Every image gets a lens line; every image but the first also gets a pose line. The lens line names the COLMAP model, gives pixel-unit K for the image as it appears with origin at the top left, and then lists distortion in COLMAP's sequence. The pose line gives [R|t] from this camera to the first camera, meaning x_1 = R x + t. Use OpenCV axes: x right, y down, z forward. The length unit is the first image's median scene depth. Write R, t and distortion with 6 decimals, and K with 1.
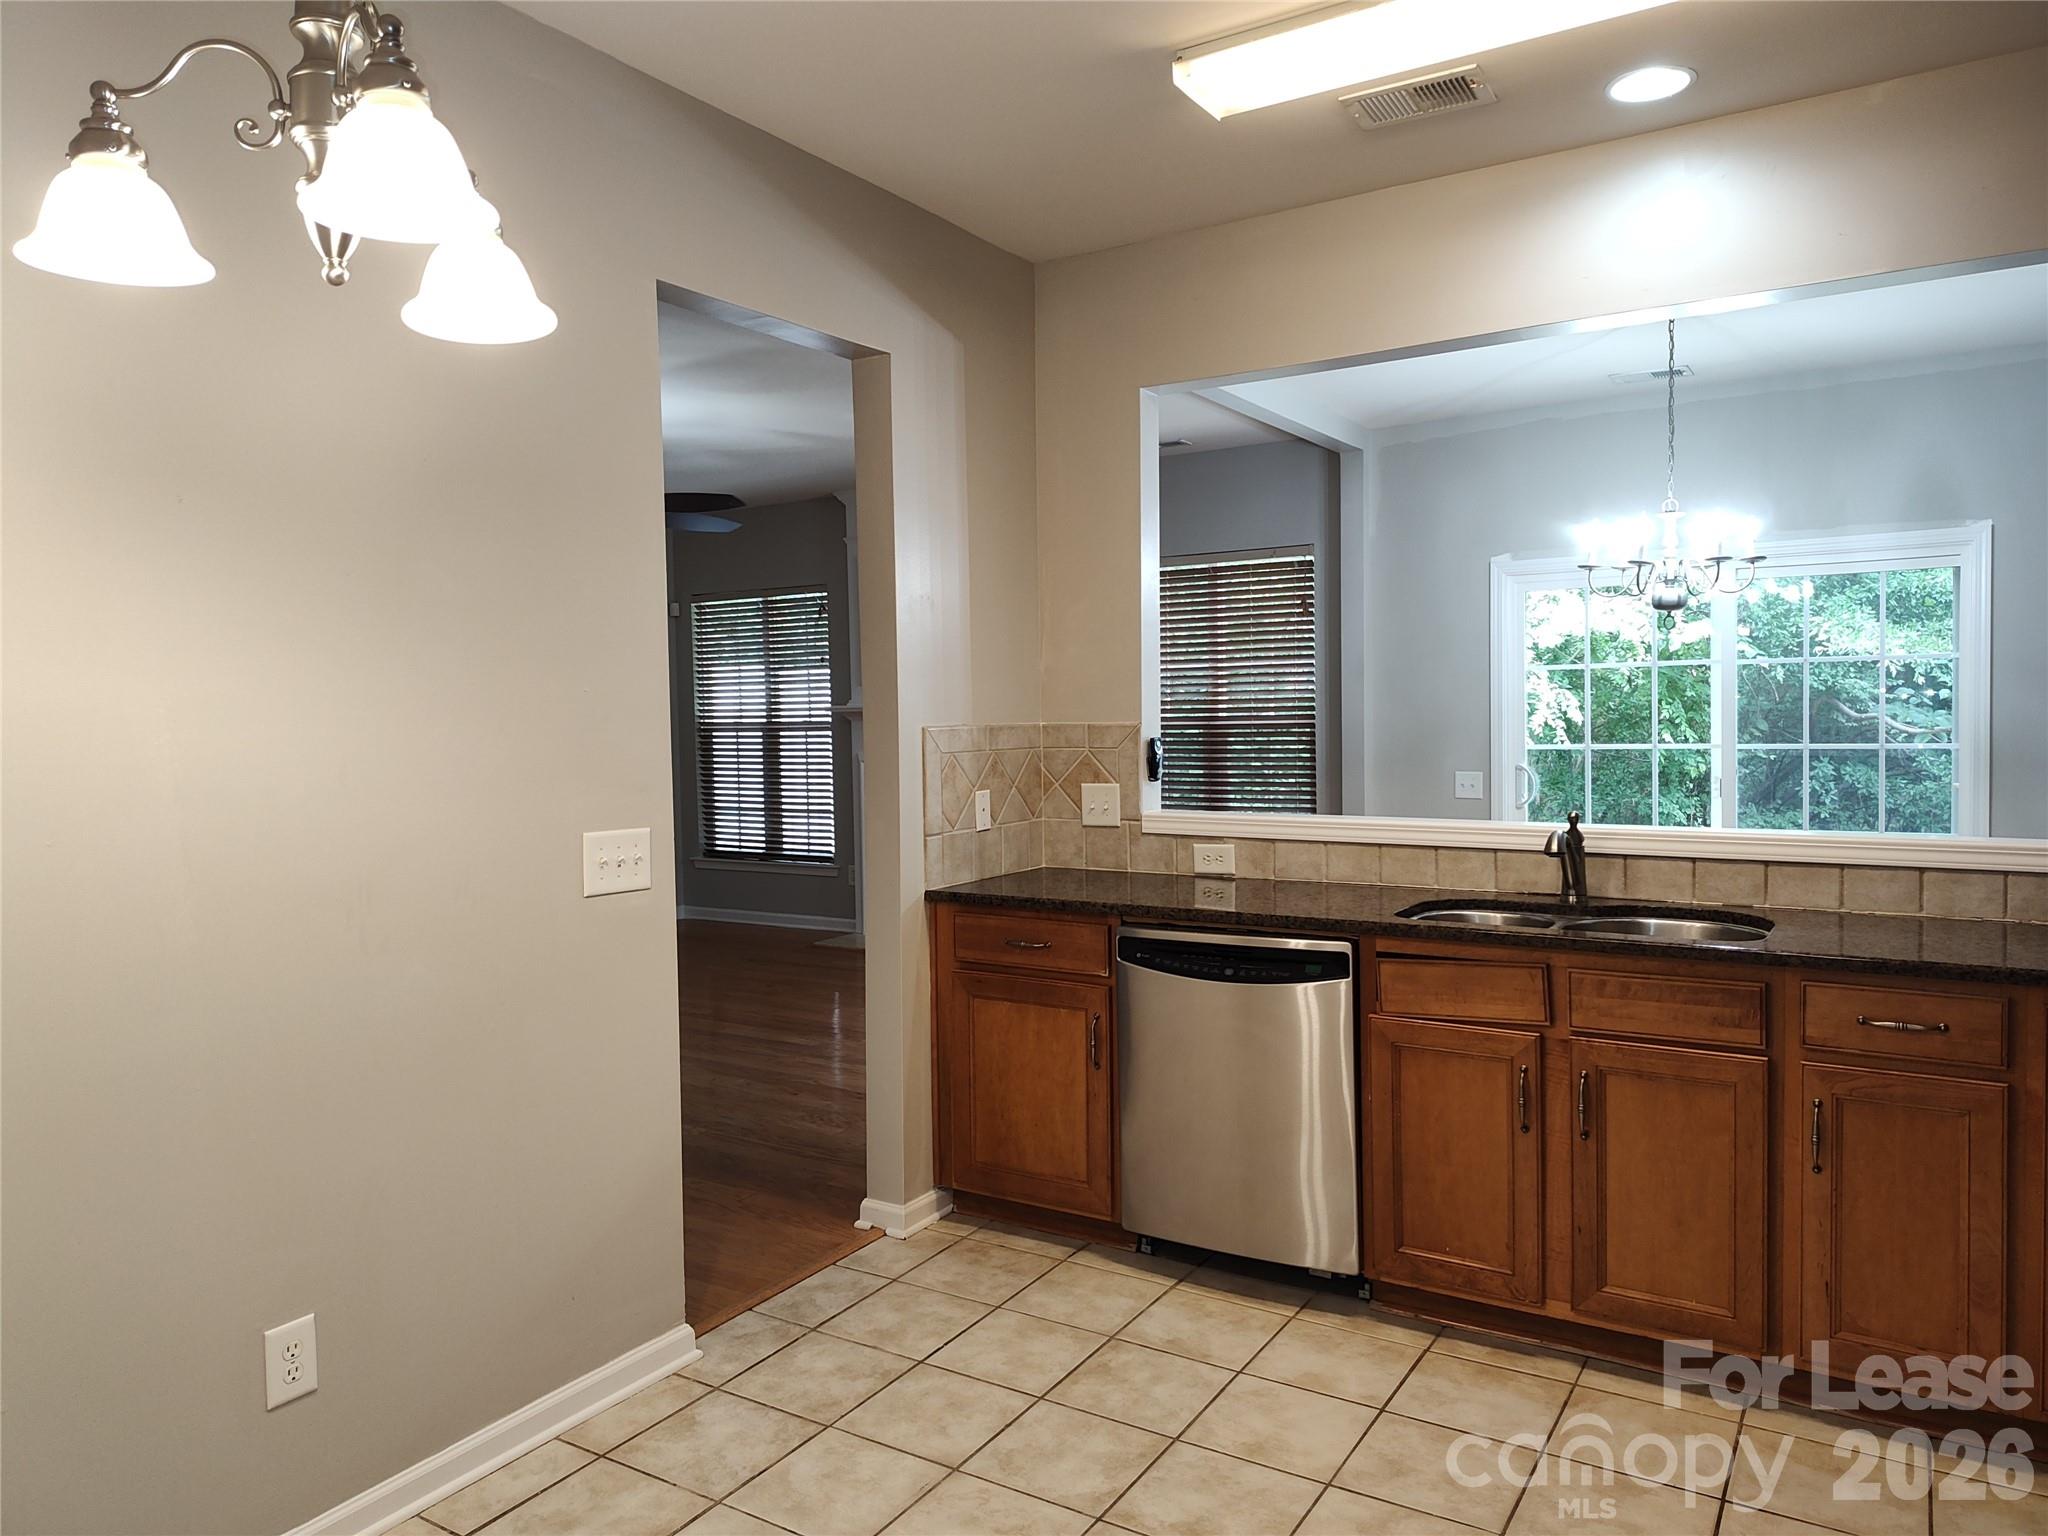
lens RADIAL K [[1392.5, 0, 1027.7], [0, 1392.5, 762.9], [0, 0, 1]] dist [0.035627, -0.040177]
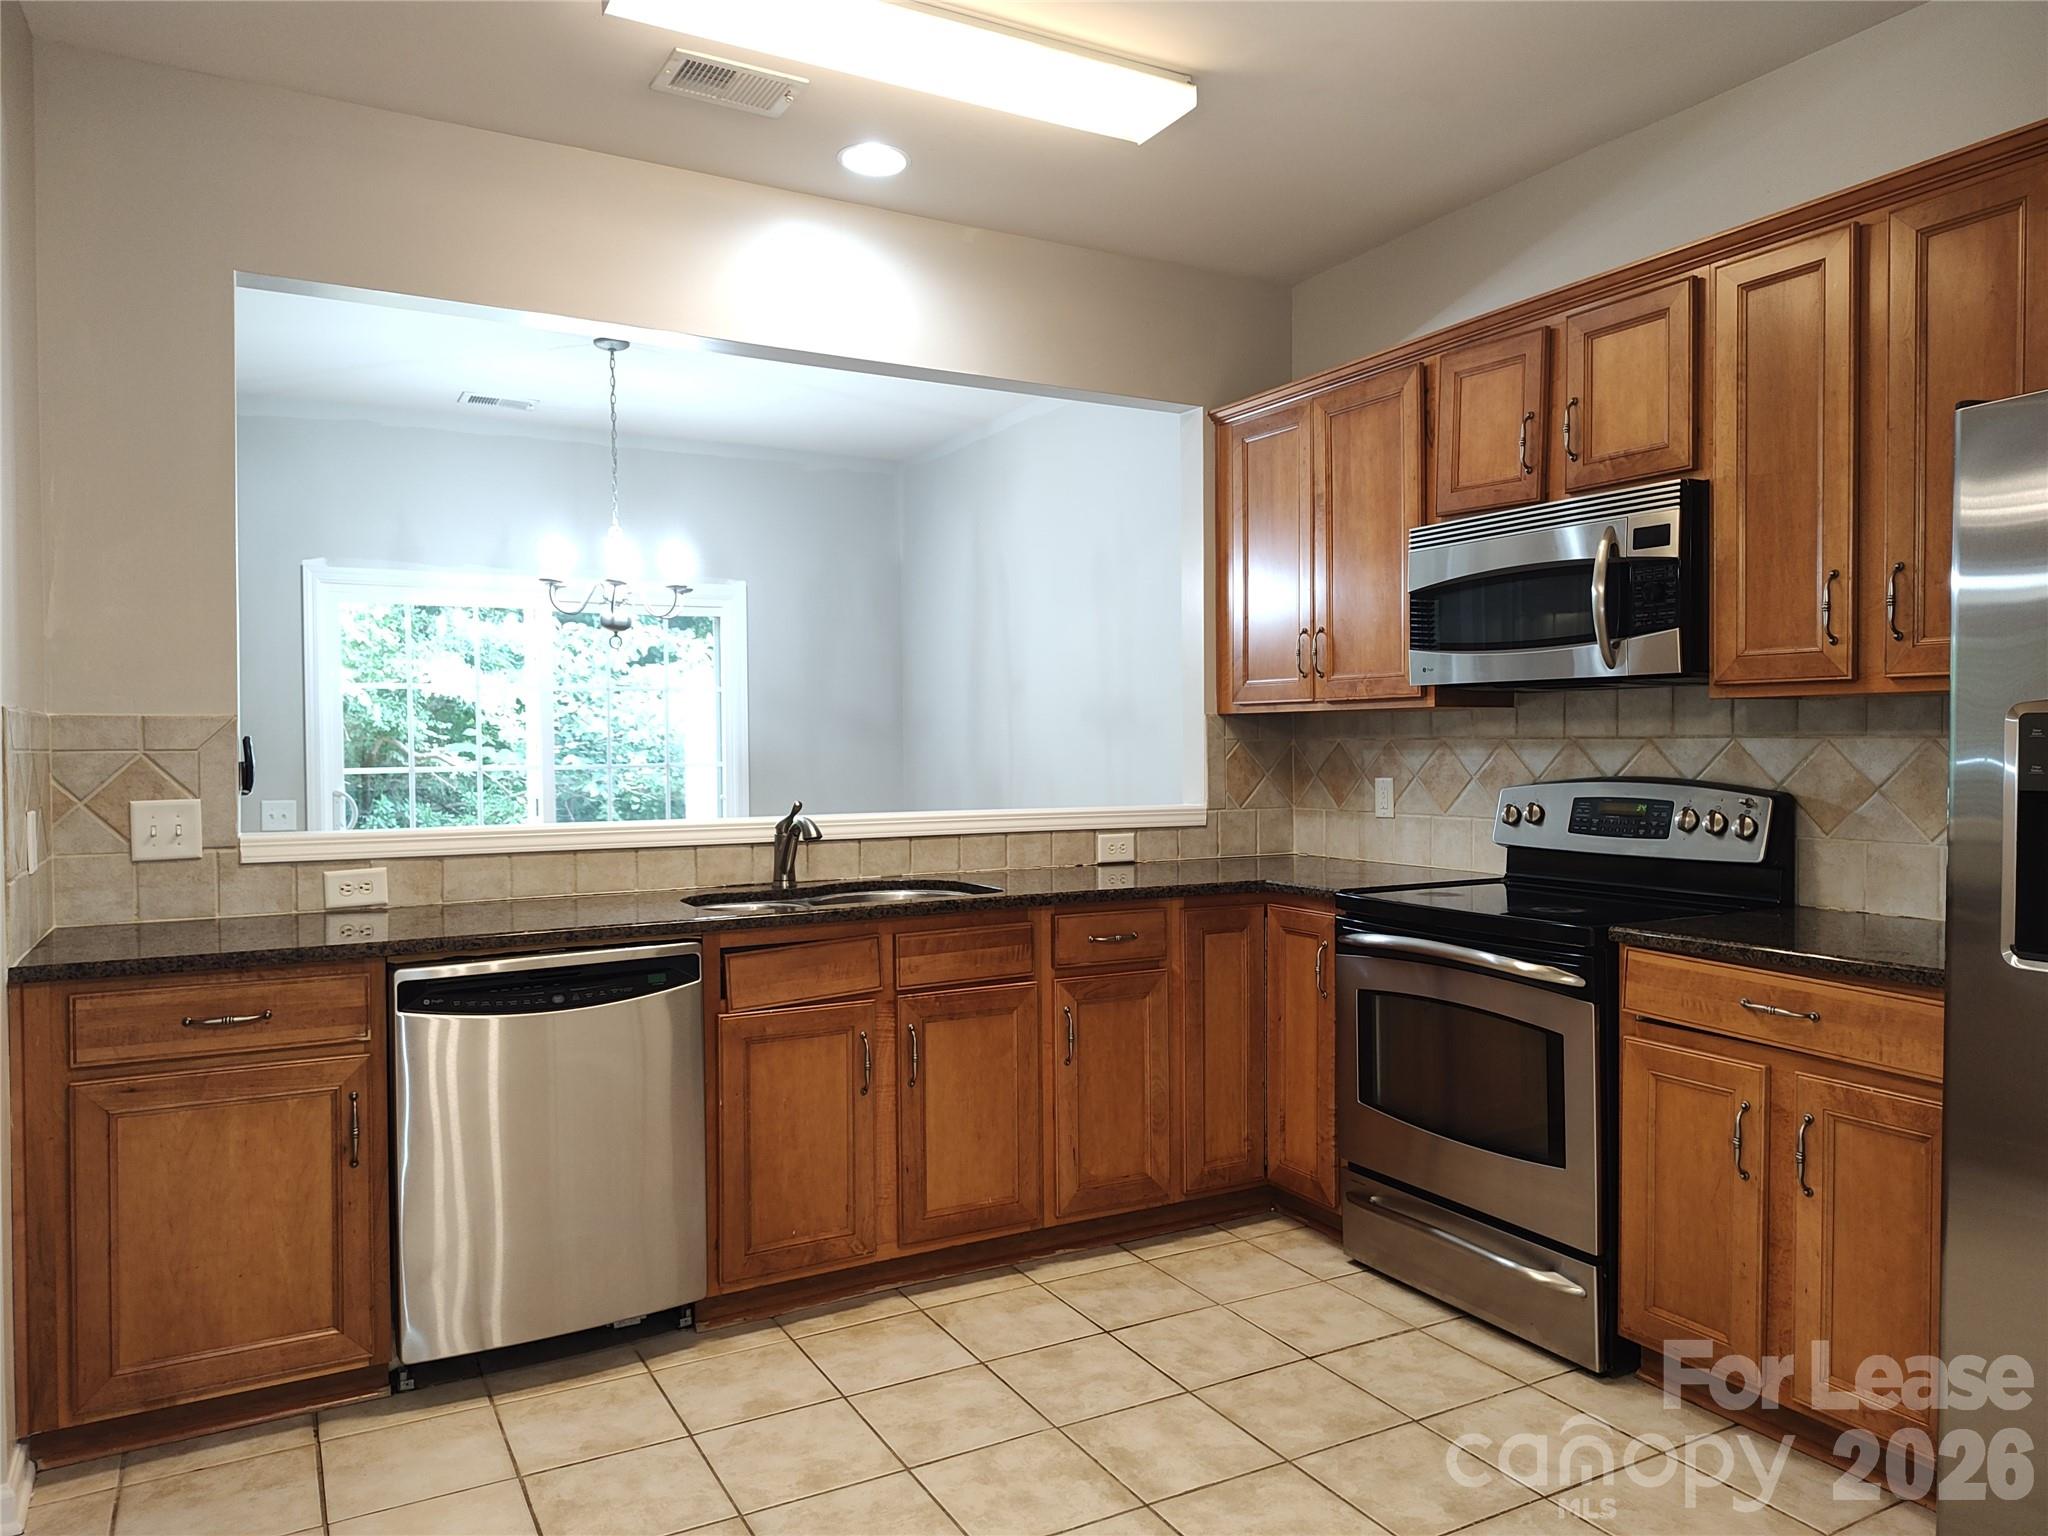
lens RADIAL K [[1392.5, 0, 1010.5], [0, 1392.5, 770.2], [0, 0, 1]] dist [0.035627, -0.040177]
pose [[0.479179, -0.005557, 0.877700, -0.385440], [0.036313, 0.999249, -0.013499, 0.025882], [-0.876966, 0.038340, 0.479021, 0.282227]]
